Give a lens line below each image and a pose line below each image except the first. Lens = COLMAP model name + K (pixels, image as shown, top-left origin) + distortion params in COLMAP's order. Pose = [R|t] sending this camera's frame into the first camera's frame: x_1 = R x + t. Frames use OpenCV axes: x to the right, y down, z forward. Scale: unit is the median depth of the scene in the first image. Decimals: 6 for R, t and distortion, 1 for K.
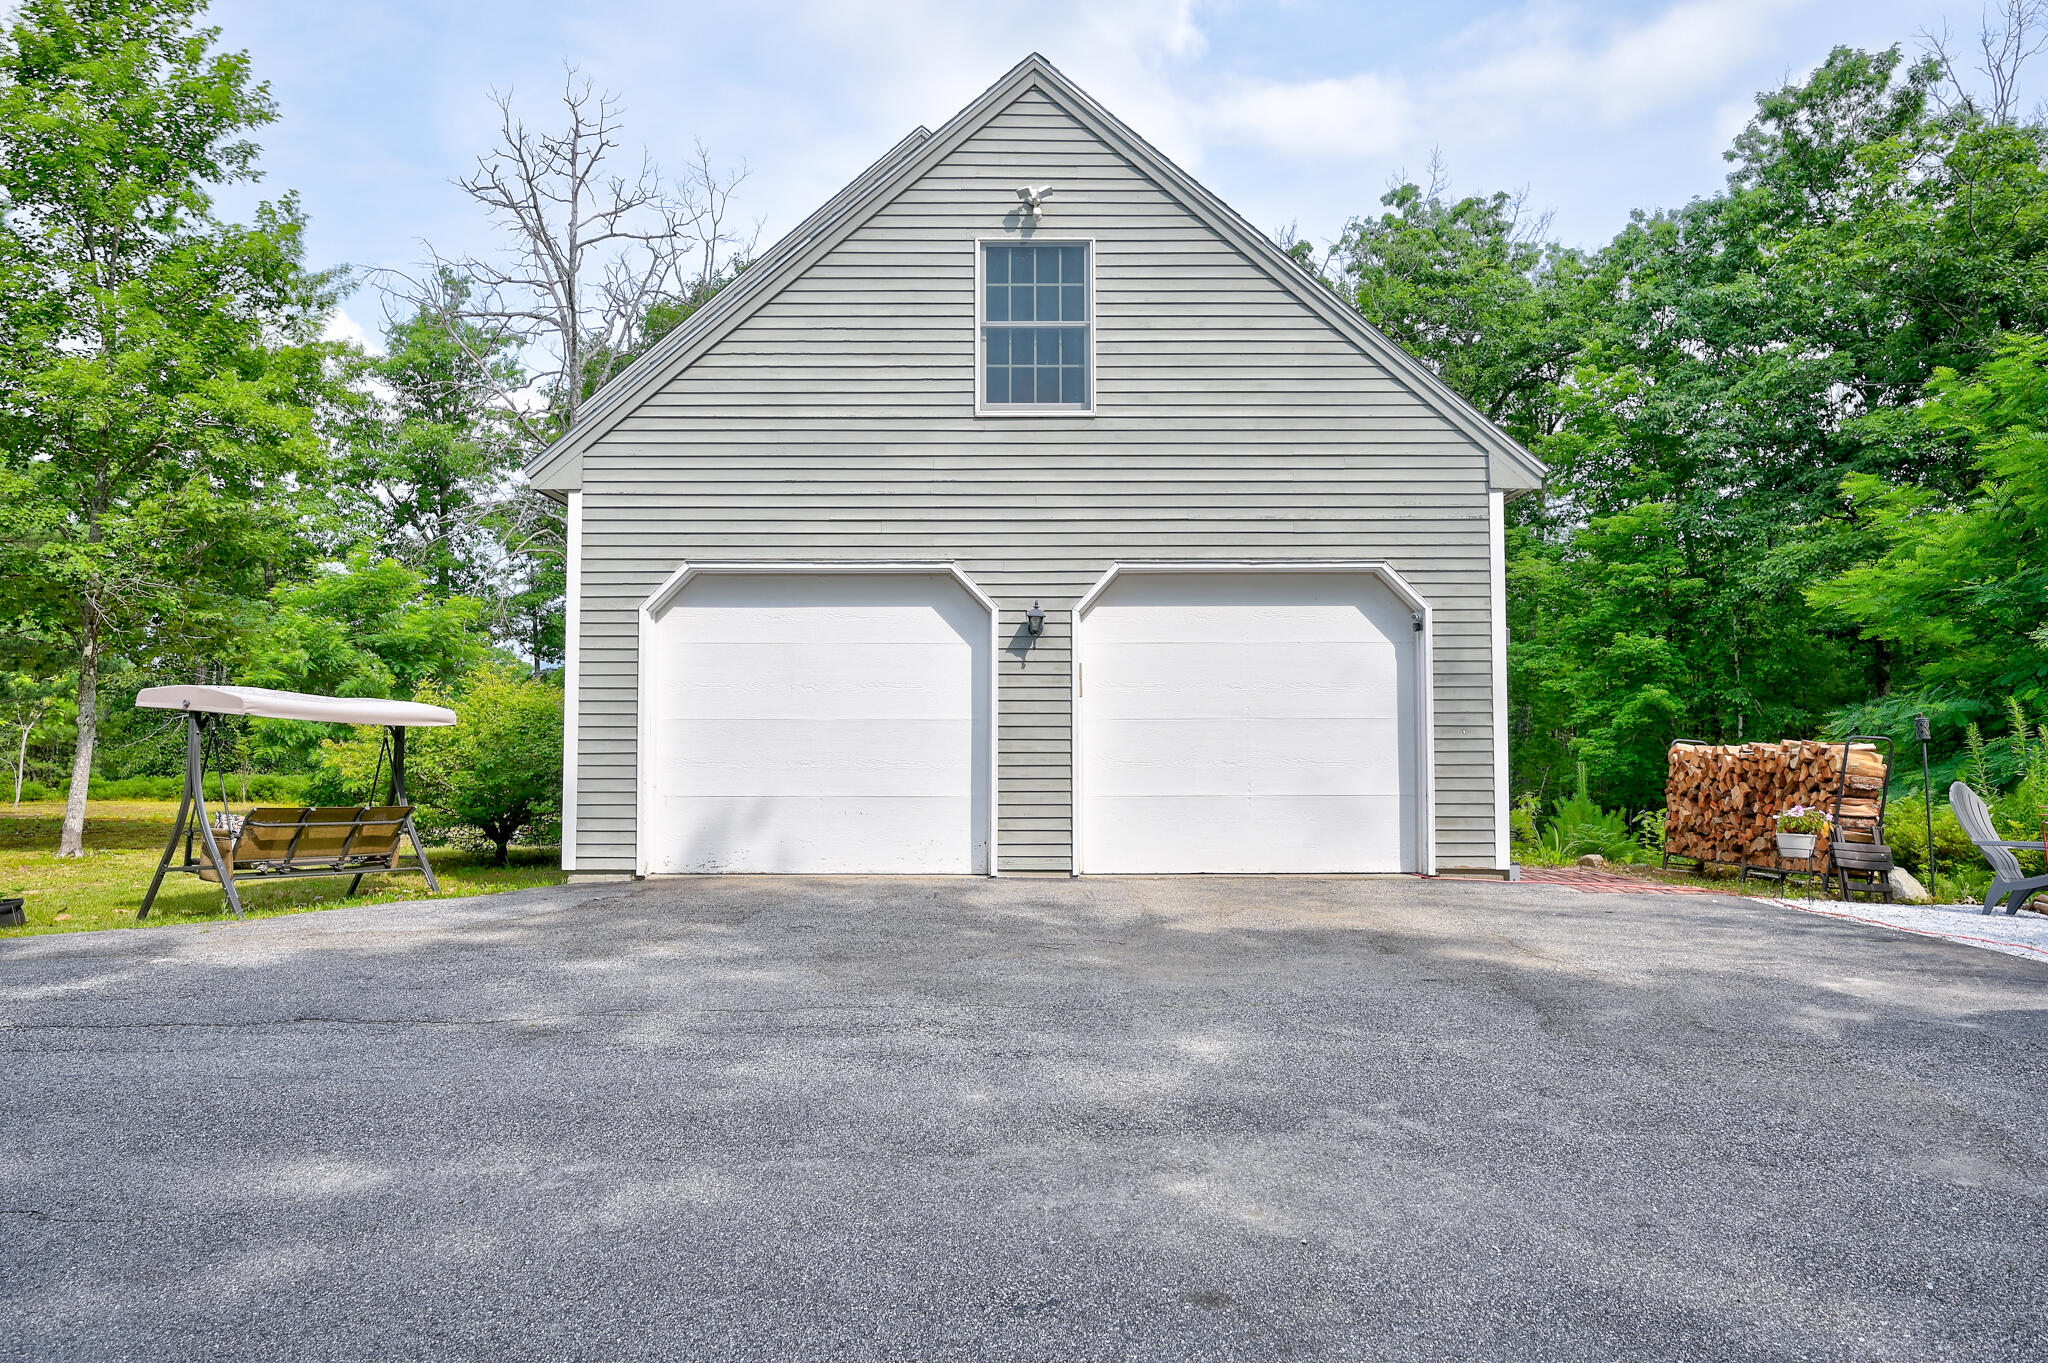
lens RADIAL K [[1317.8, 0, 1024.0], [0, 1317.8, 681.5], [0, 0, 1]] dist [-0.005321, -0.002021]
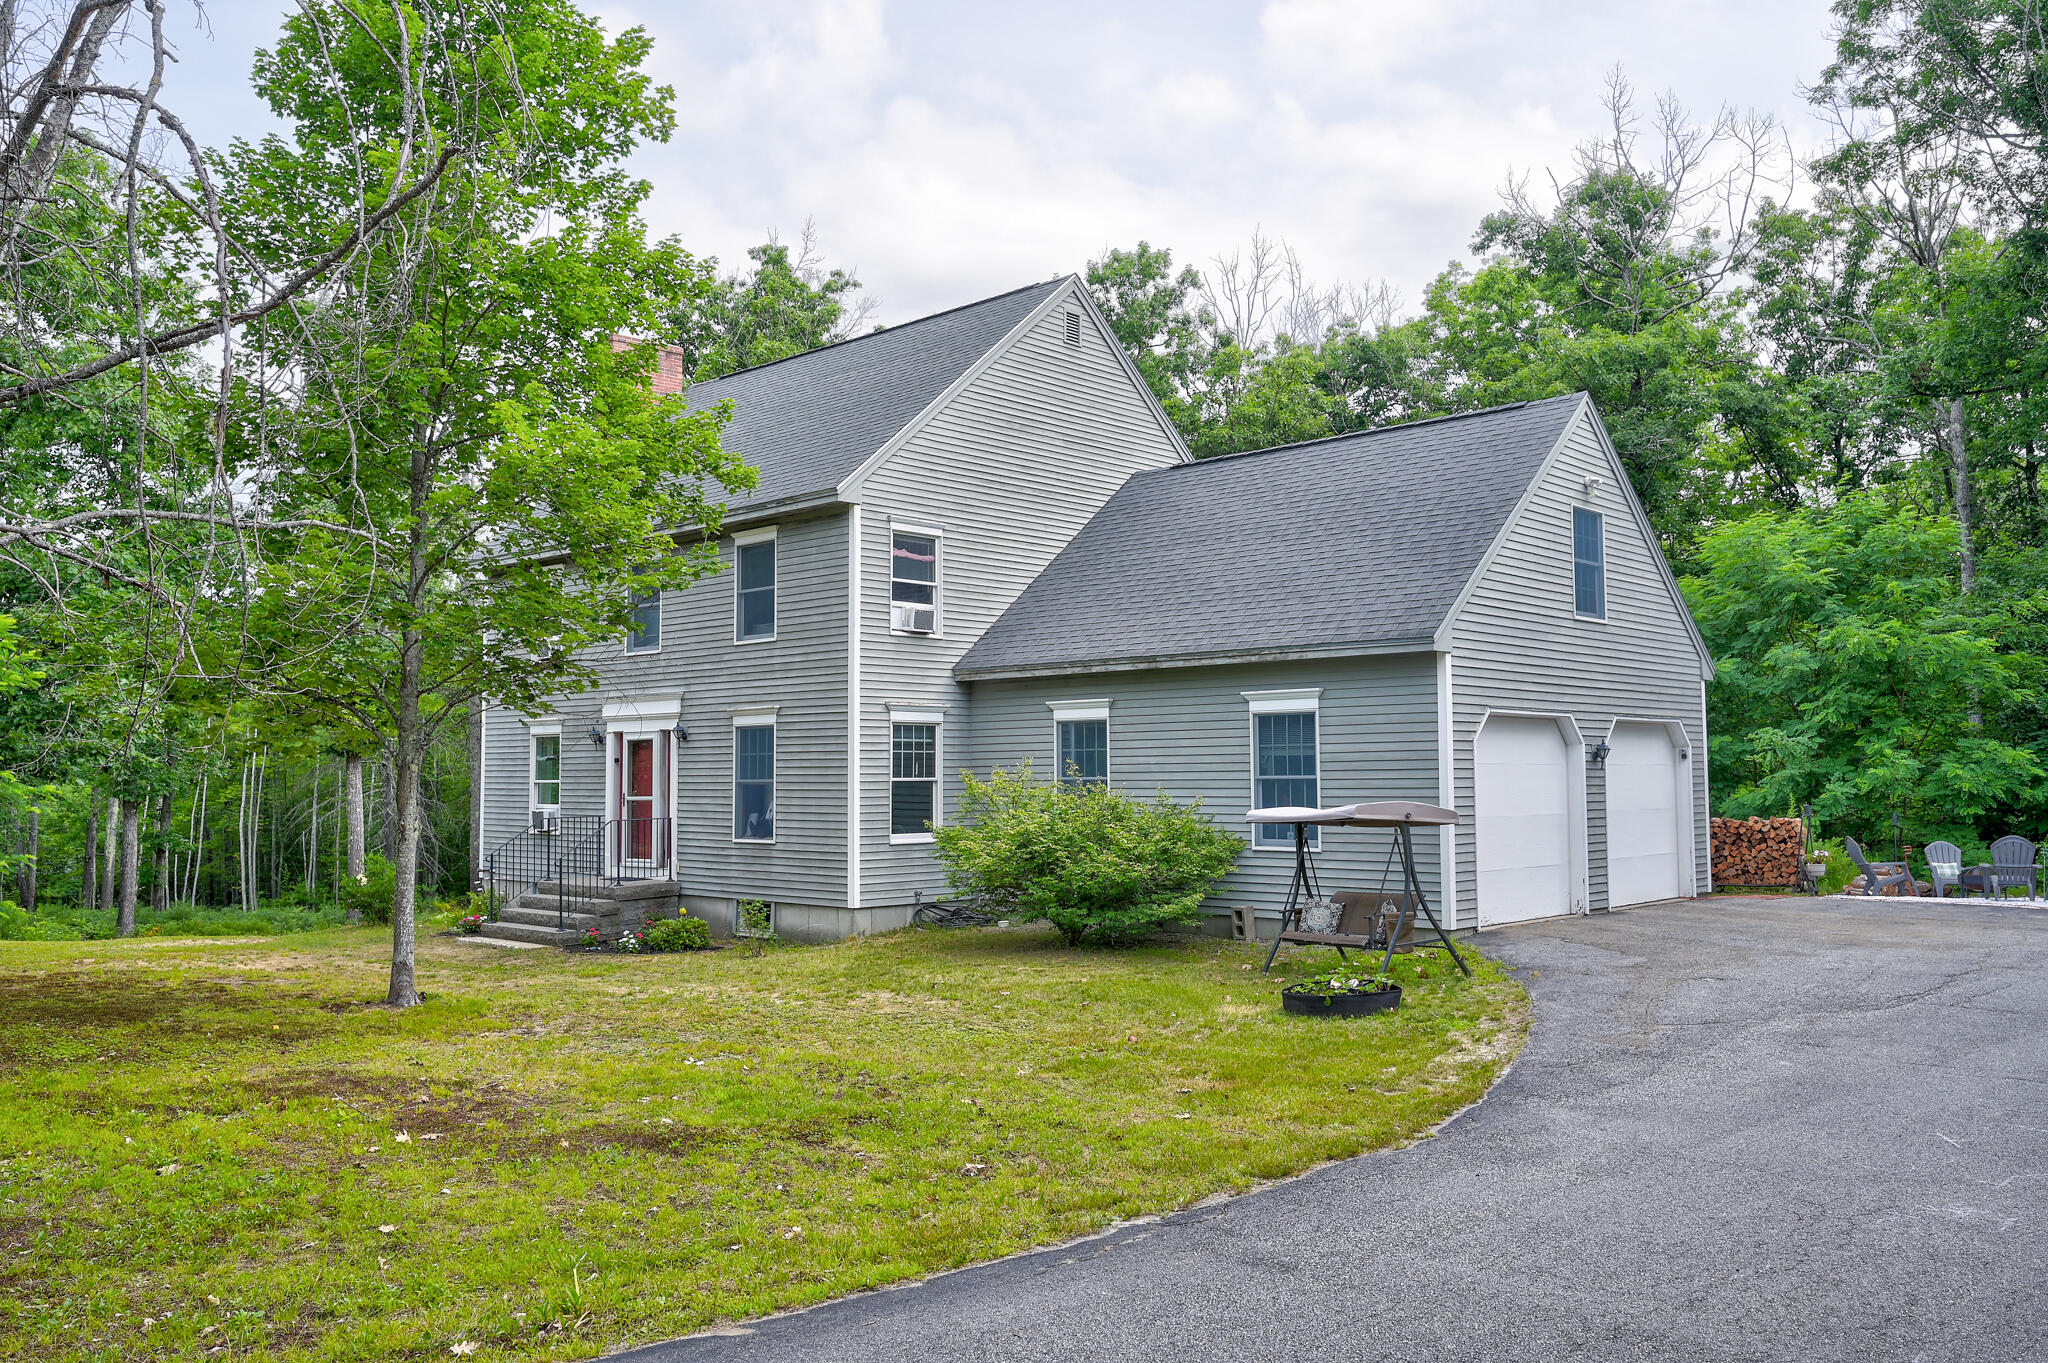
lens RADIAL K [[1590.7, 0, 1024.0], [0, 1590.7, 681.5], [0, 0, 1]] dist [-0.005213, -0.001576]
pose [[0.687596, 0.040822, 0.724945, -0.533980], [-0.022493, 0.999137, -0.034927, -0.013632], [-0.725745, 0.007710, 0.687921, 0.052612]]
